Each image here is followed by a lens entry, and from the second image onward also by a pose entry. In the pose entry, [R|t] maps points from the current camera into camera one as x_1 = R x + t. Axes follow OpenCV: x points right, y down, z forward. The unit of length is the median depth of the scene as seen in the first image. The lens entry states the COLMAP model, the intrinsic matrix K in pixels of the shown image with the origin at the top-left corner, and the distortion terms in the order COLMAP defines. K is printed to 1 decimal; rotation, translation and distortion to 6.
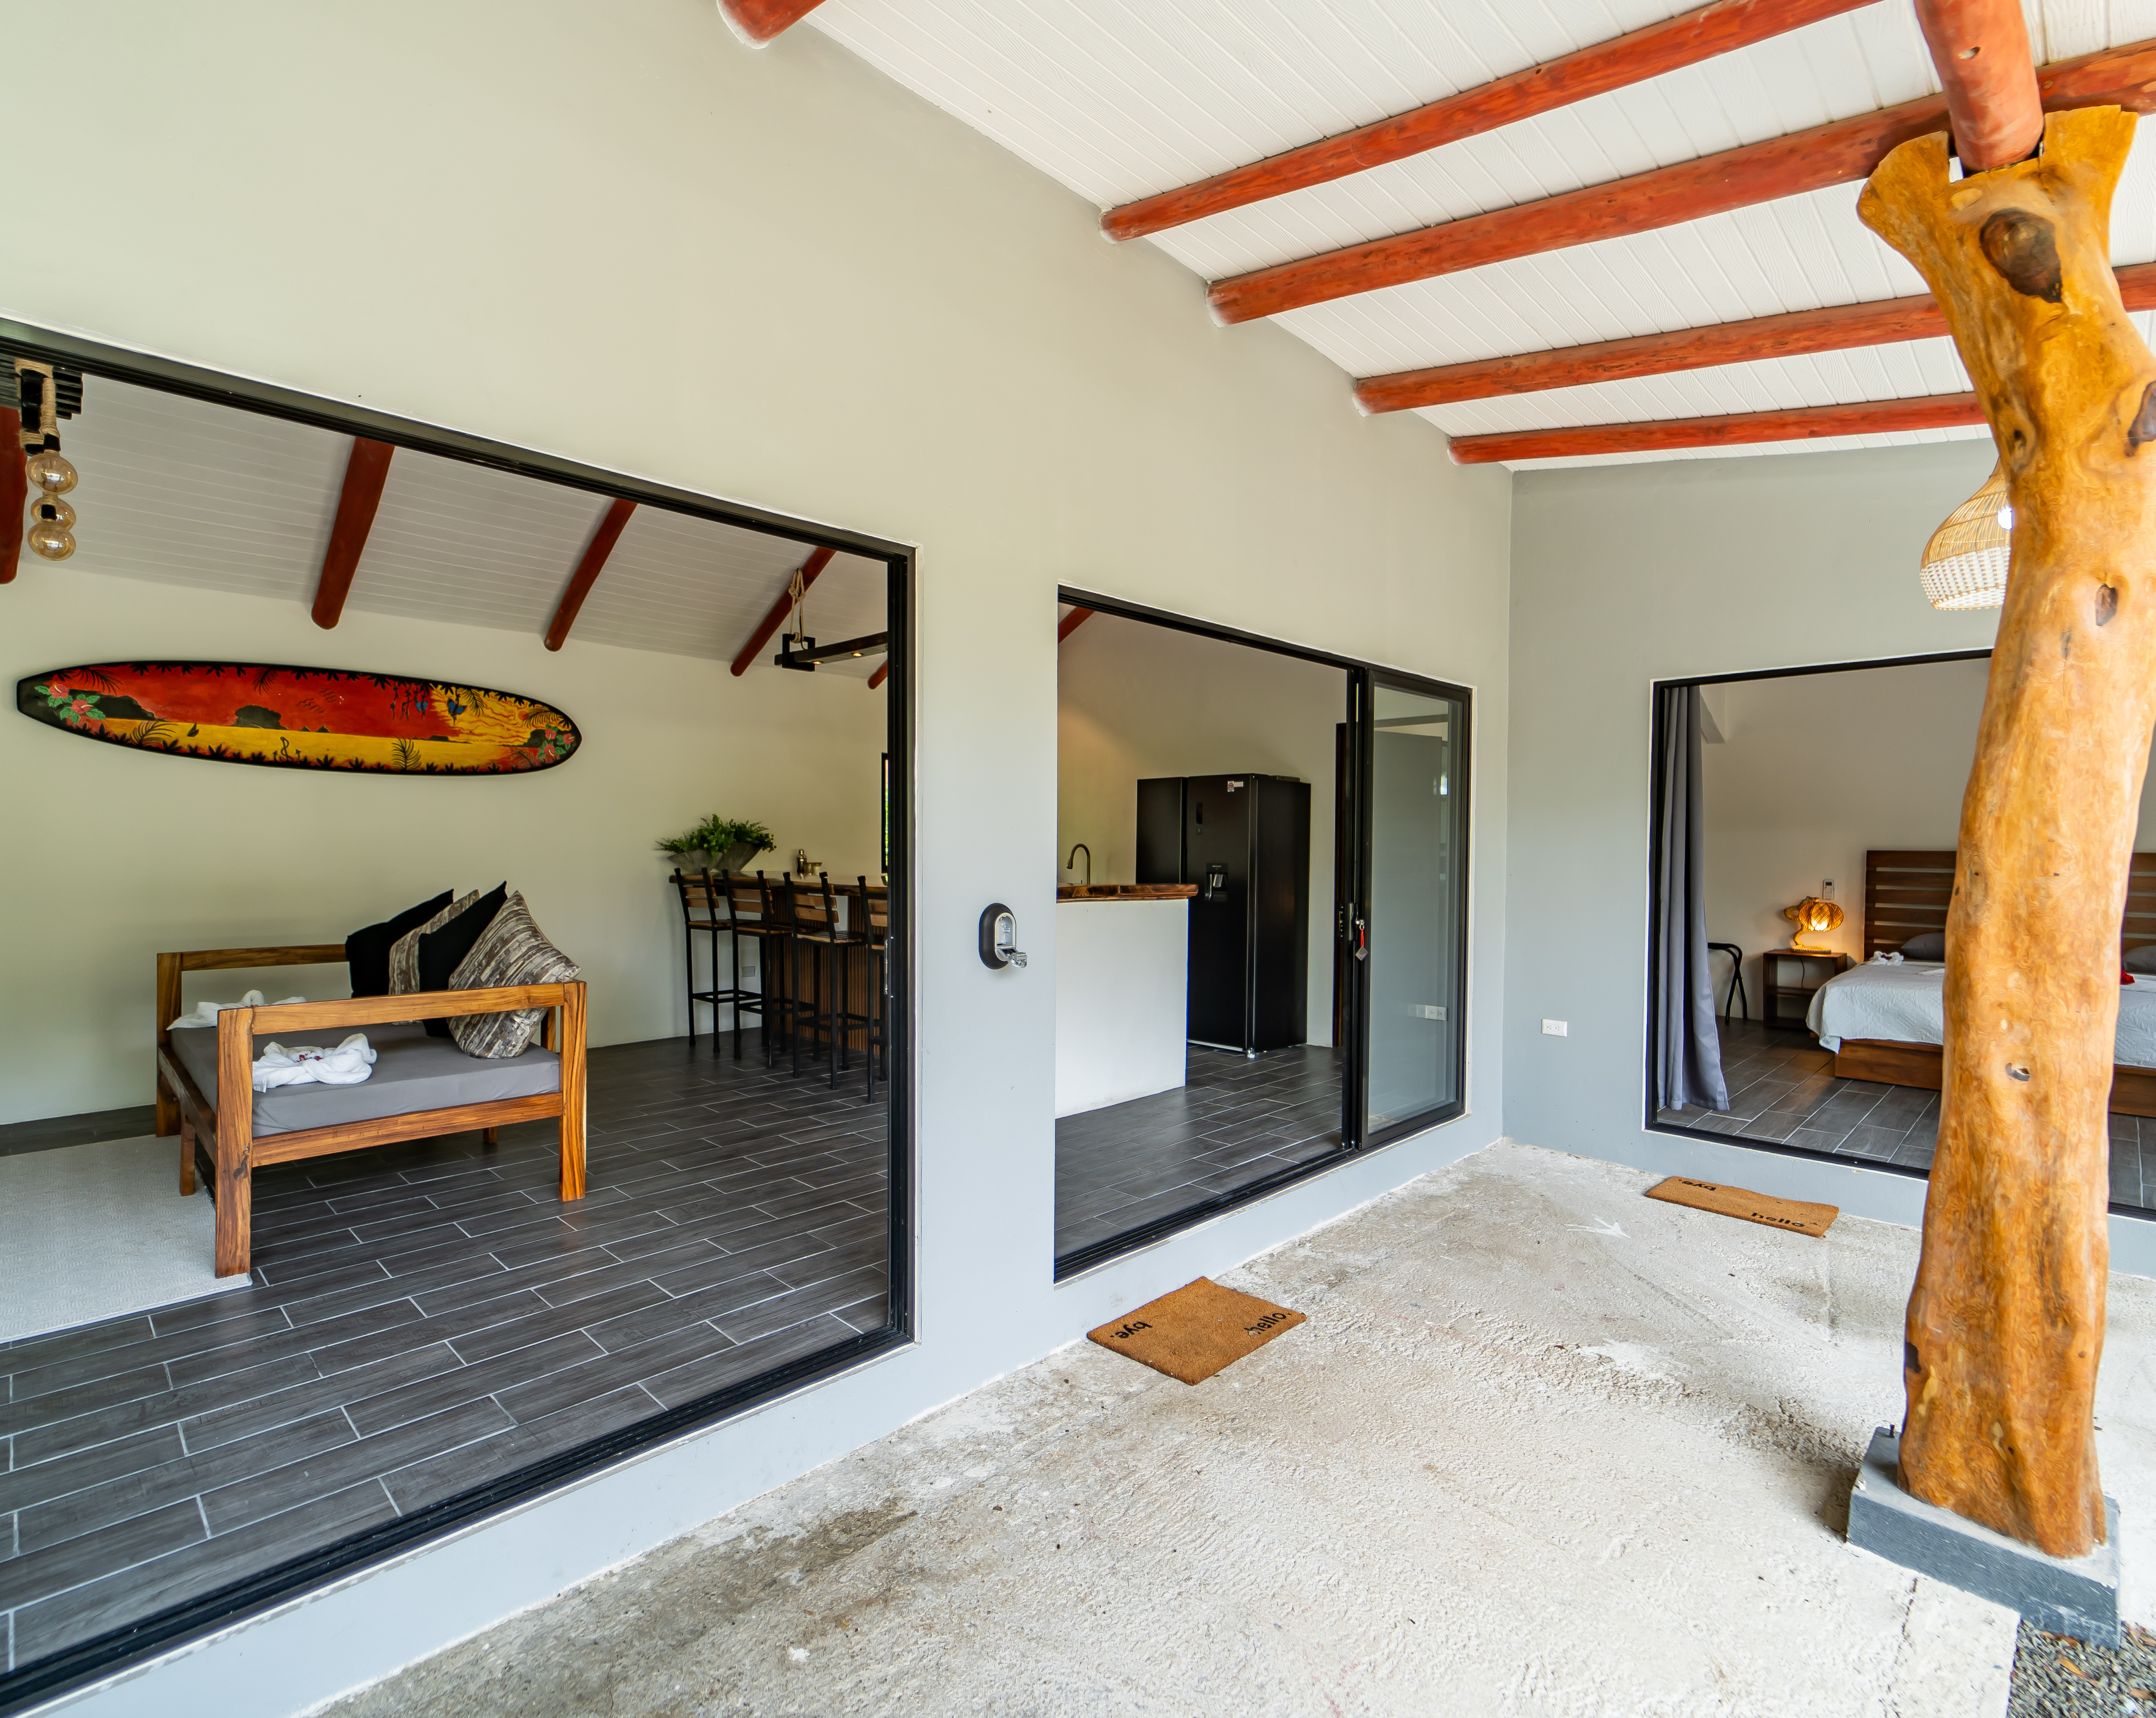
lens RADIAL K [[1043.5, 0, 1034.1], [0, 1043.5, 871.8], [0, 0, 1]] dist [0.009071, 0.000484]
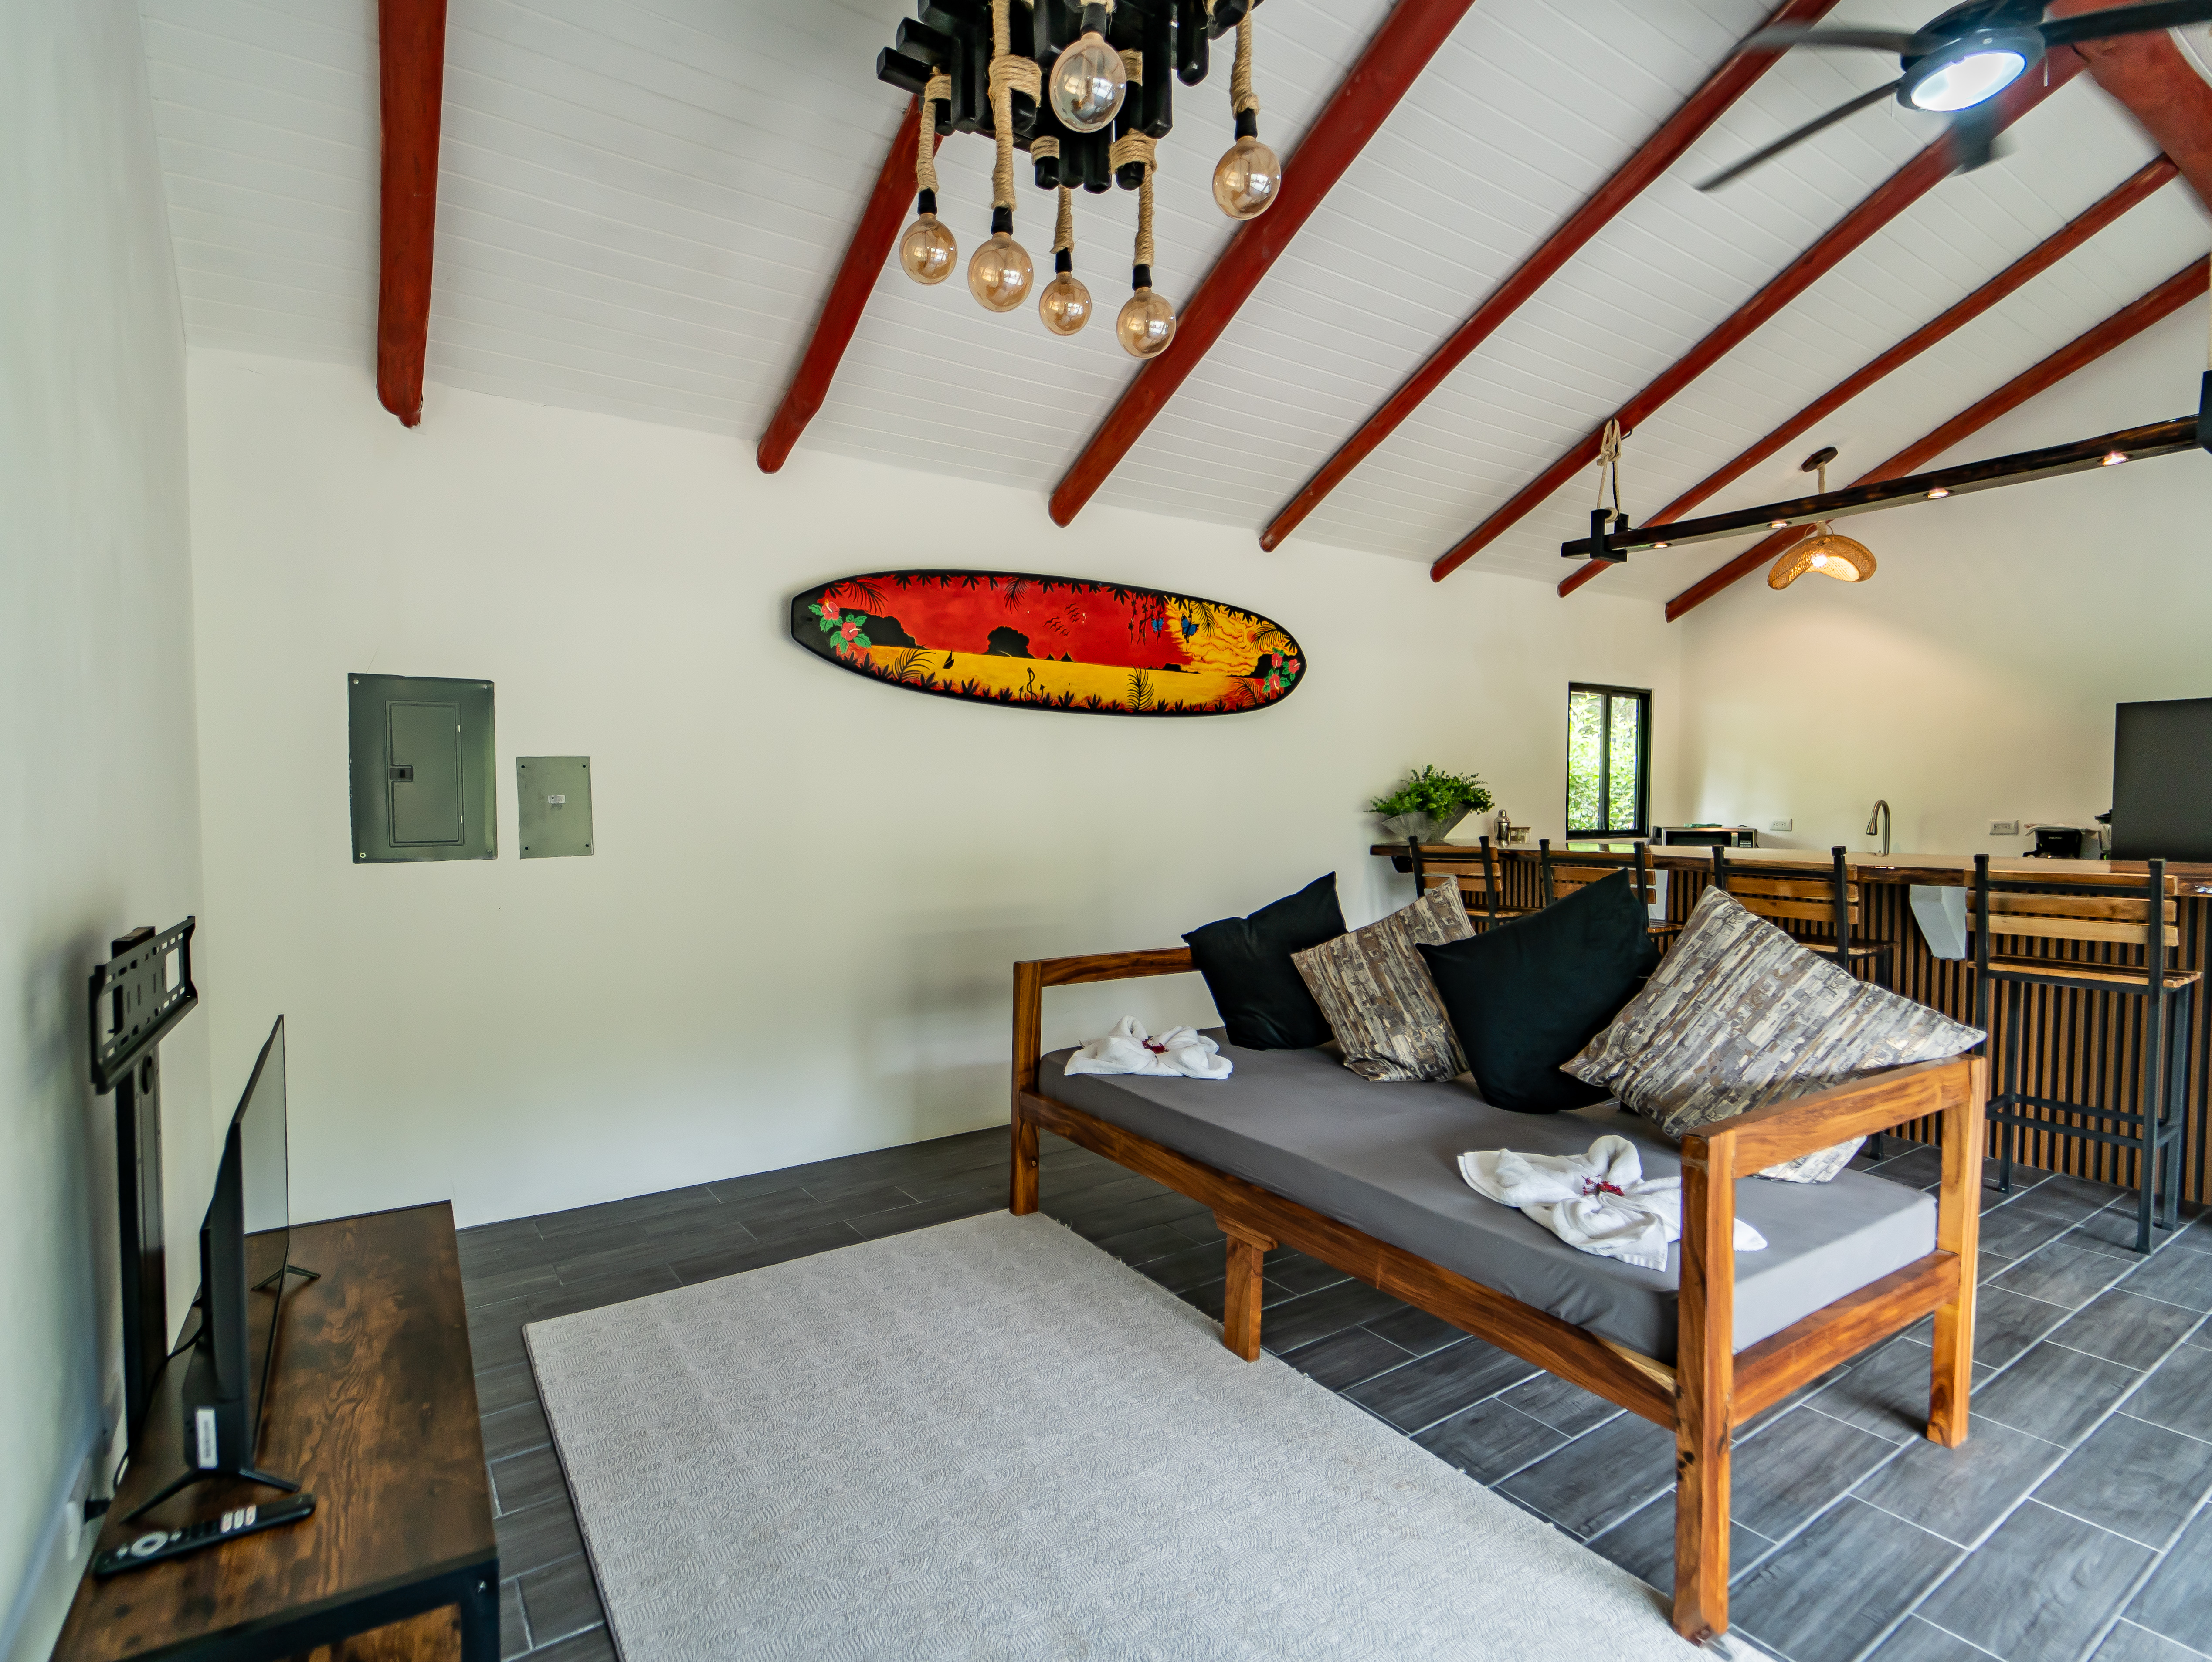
lens RADIAL K [[1109.2, 0, 1087.0], [0, 1109.2, 840.2], [0, 0, 1]] dist [0.016296, -0.000131]
pose [[0.981889, 0.000216, -0.189455, -0.512803], [0.001935, 0.999936, 0.011169, -0.011802], [0.189445, -0.011333, 0.981826, 0.209071]]
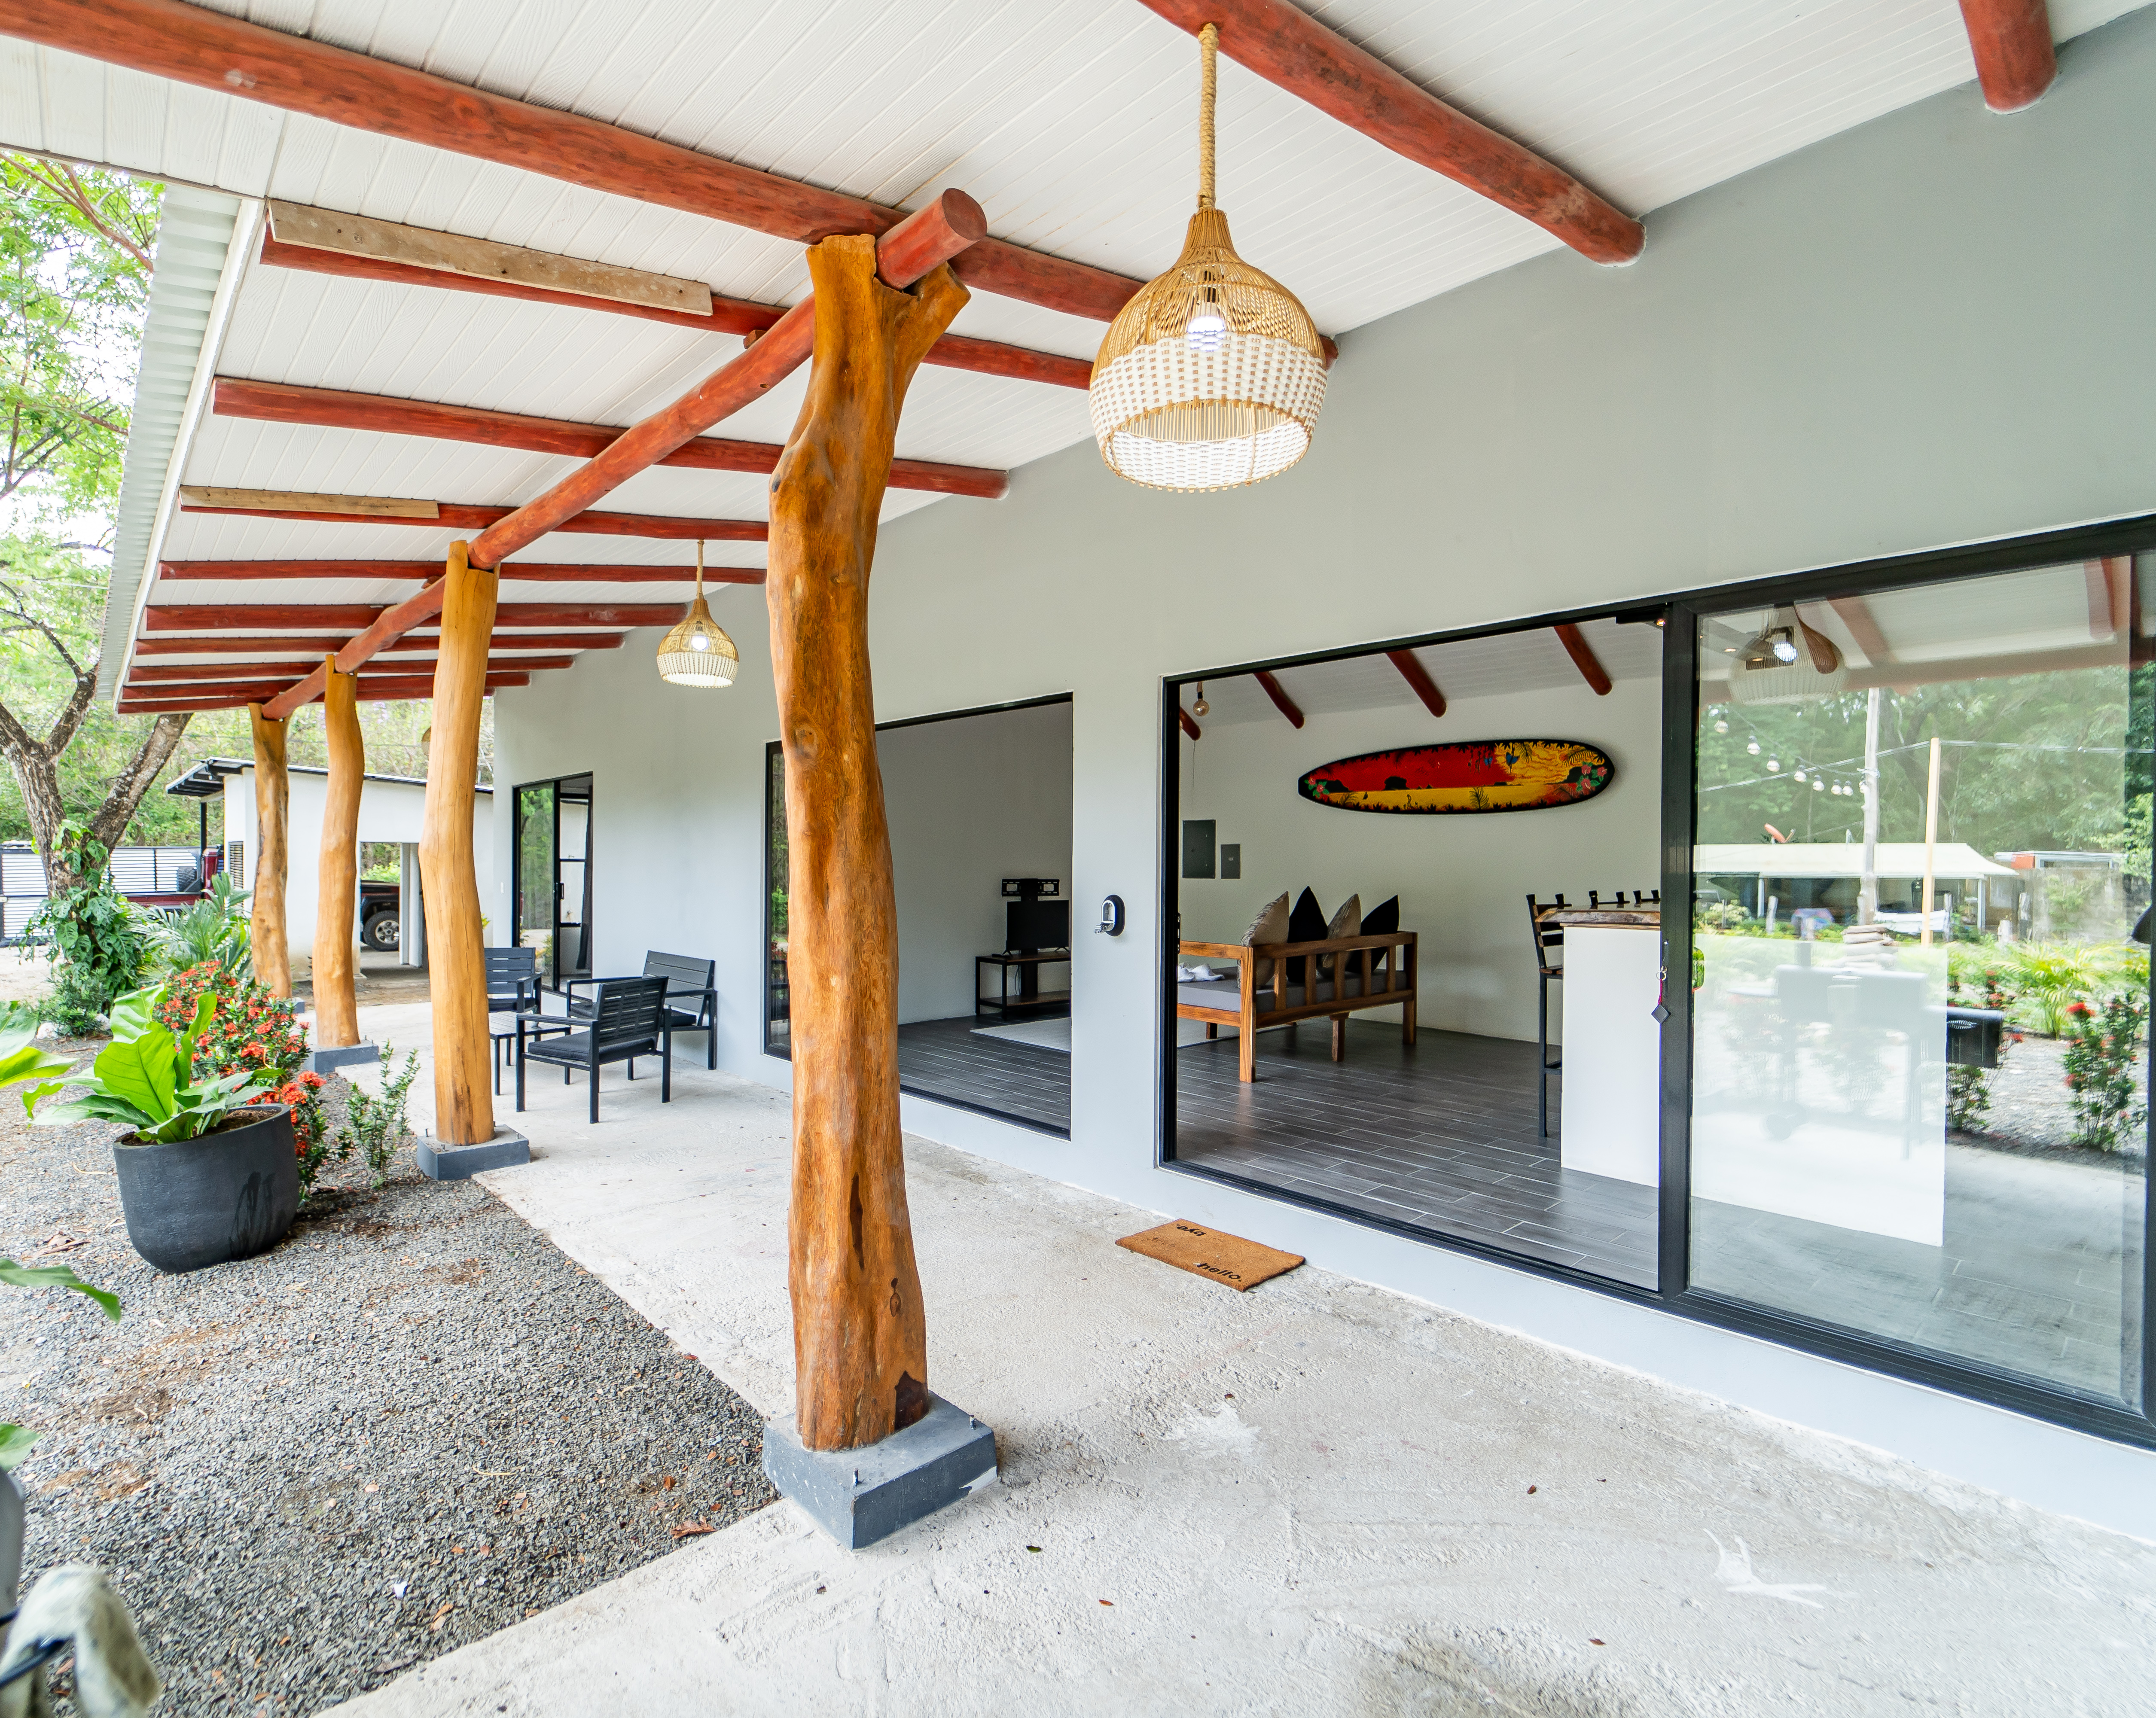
lens RADIAL K [[1097.7, 0, 1030.9], [0, 1097.7, 873.6], [0, 0, 1]] dist [0.010974, 0.000249]
pose [[-0.040712, 0.003768, -0.999164, 0.887687], [-0.037849, 0.999269, 0.005311, -0.001020], [0.998454, 0.038034, -0.040540, 0.513027]]
